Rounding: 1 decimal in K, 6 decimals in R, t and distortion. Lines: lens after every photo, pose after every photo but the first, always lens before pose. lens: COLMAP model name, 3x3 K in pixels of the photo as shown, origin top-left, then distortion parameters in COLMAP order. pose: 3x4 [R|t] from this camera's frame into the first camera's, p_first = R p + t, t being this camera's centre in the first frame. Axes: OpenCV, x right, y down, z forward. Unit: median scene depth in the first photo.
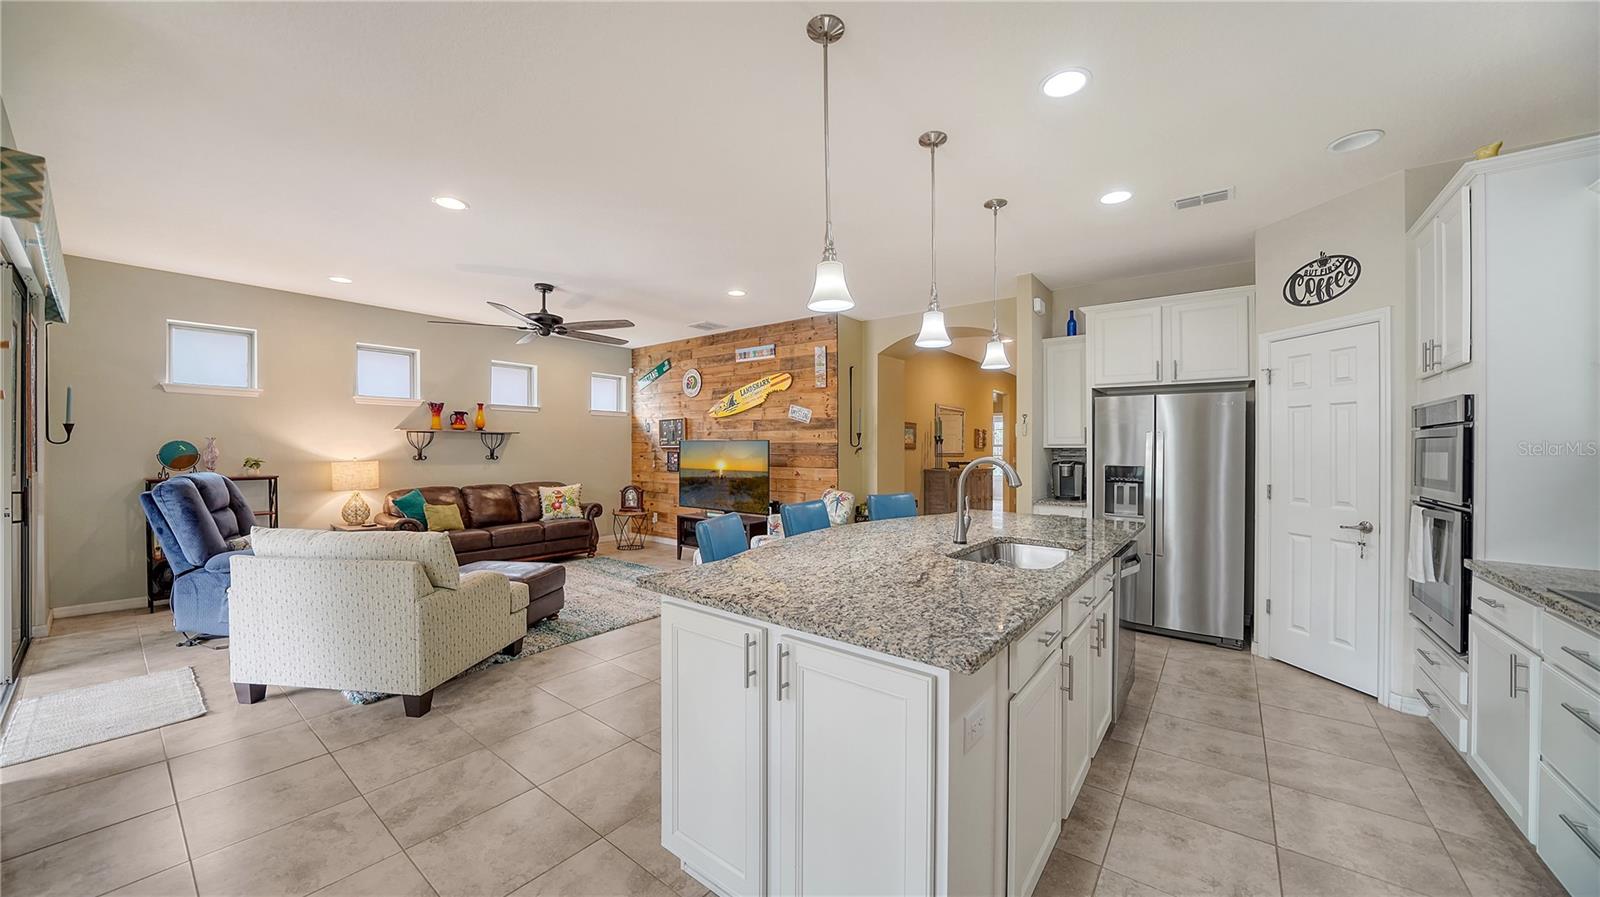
lens RADIAL K [[565.0, 0, 798.4], [0, 565.0, 463.6], [0, 0, 1]] dist [-0.001336, -0.000106]
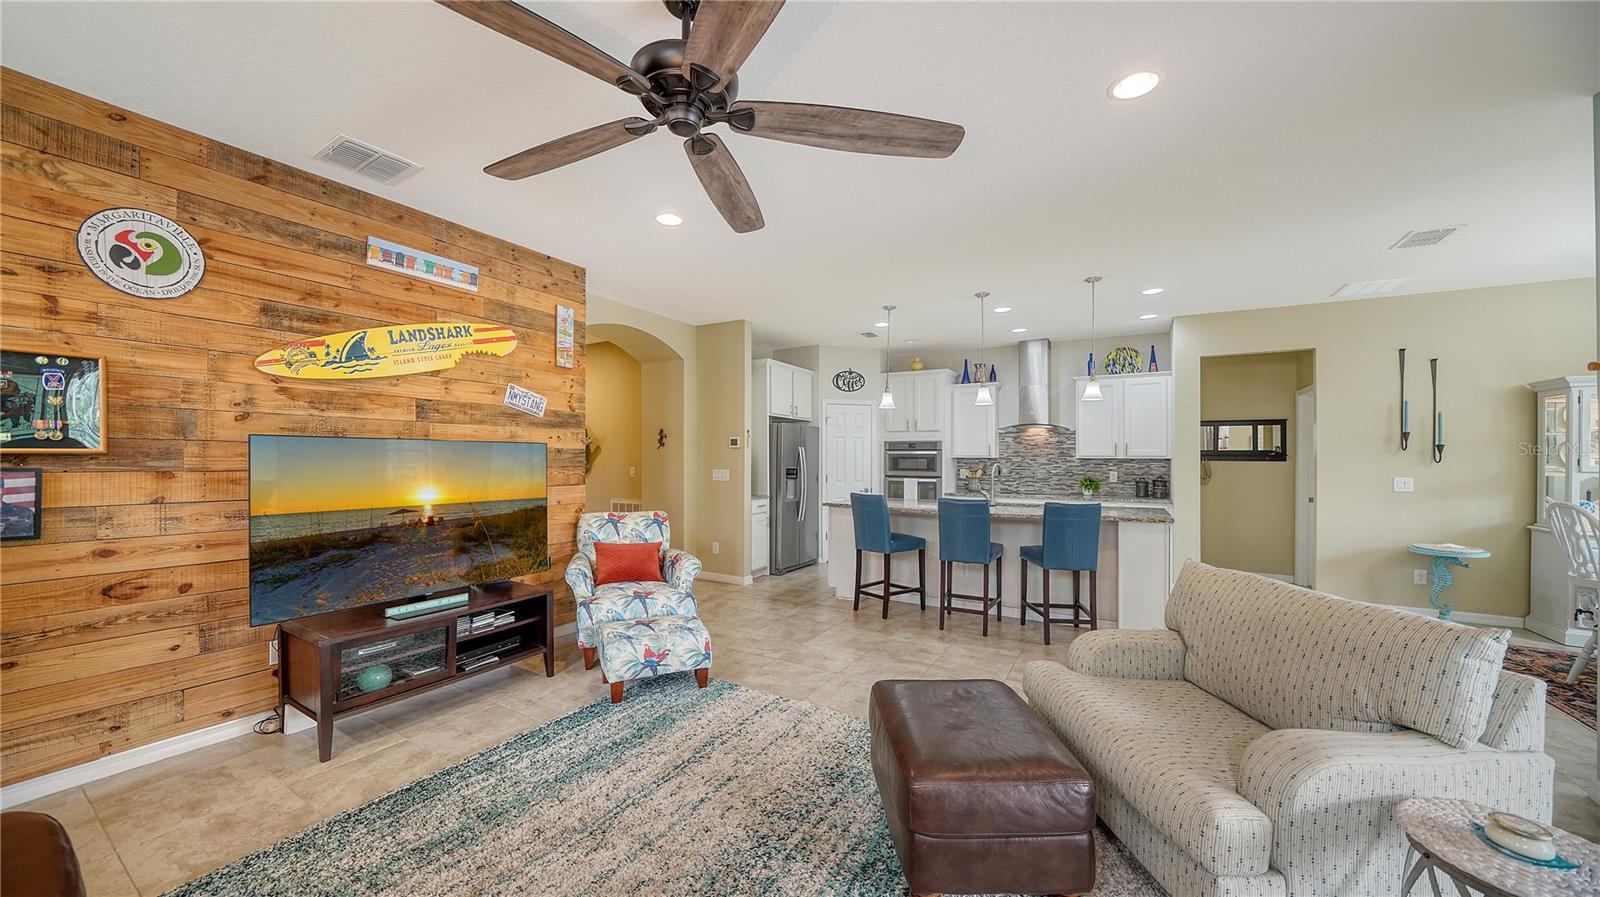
lens RADIAL K [[566.3, 0, 792.6], [0, 566.3, 458.7], [0, 0, 1]] dist [-0.014439, -0.000049]
pose [[-0.134031, -0.008708, 0.990939, -0.610861], [0.019176, 0.999751, 0.011379, -0.024603], [-0.990792, 0.020527, -0.133831, 0.748513]]
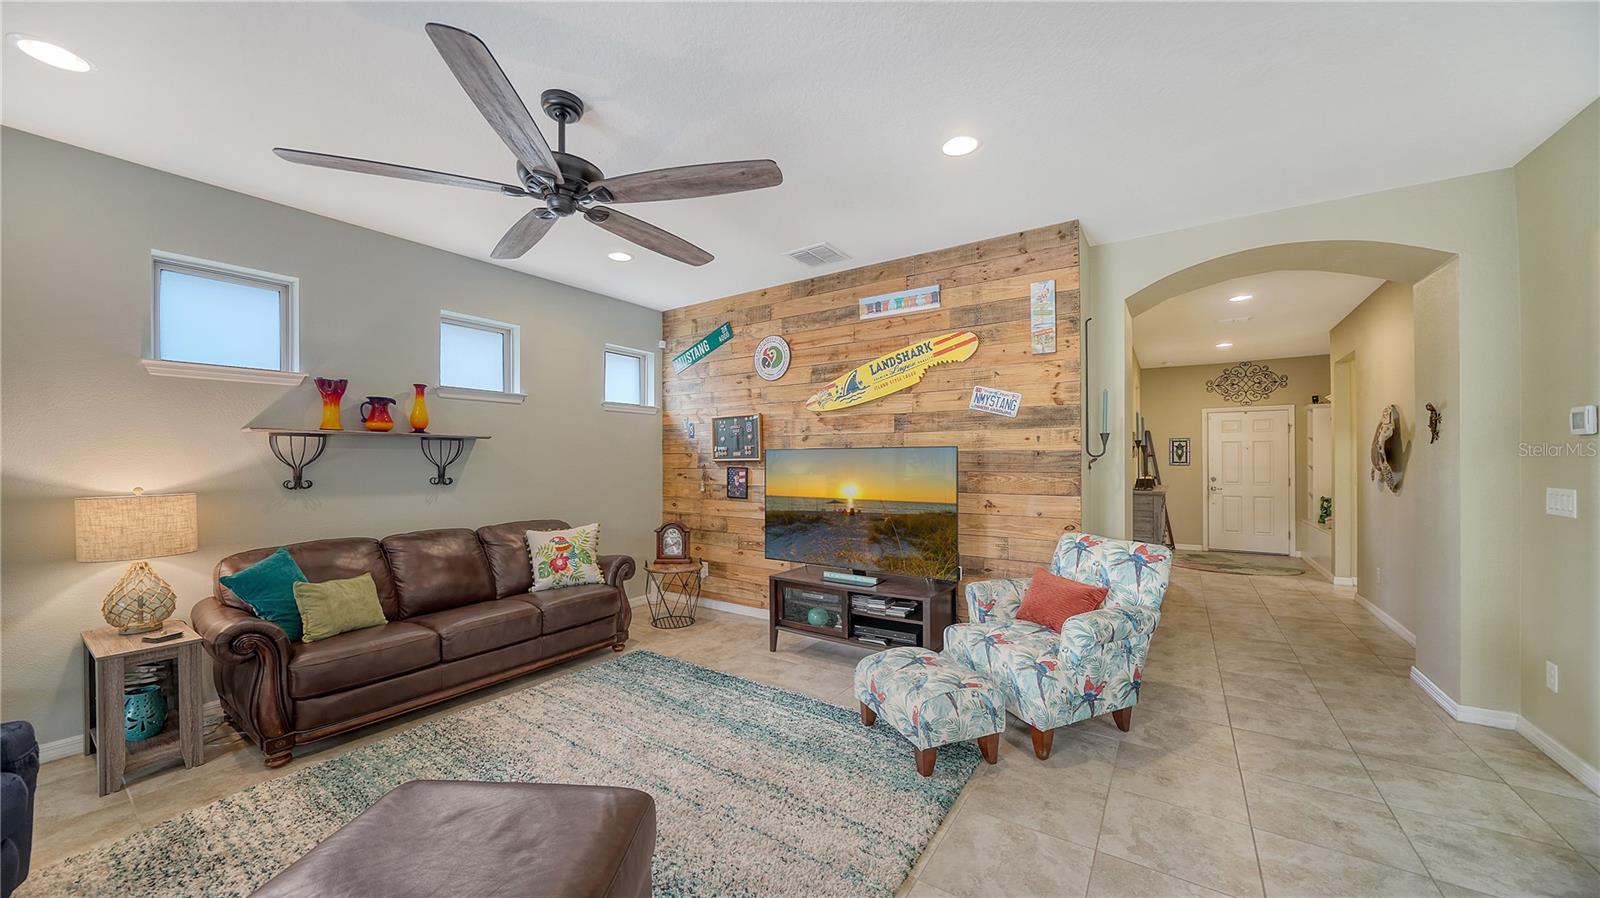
lens RADIAL K [[565.0, 0, 798.4], [0, 565.0, 464.1], [0, 0, 1]] dist [-0.001336, -0.000106]
pose [[0.997603, -0.008567, 0.068666, -0.224795], [0.009977, 0.999746, -0.020217, -0.012816], [-0.068476, 0.020853, 0.997435, 0.411384]]
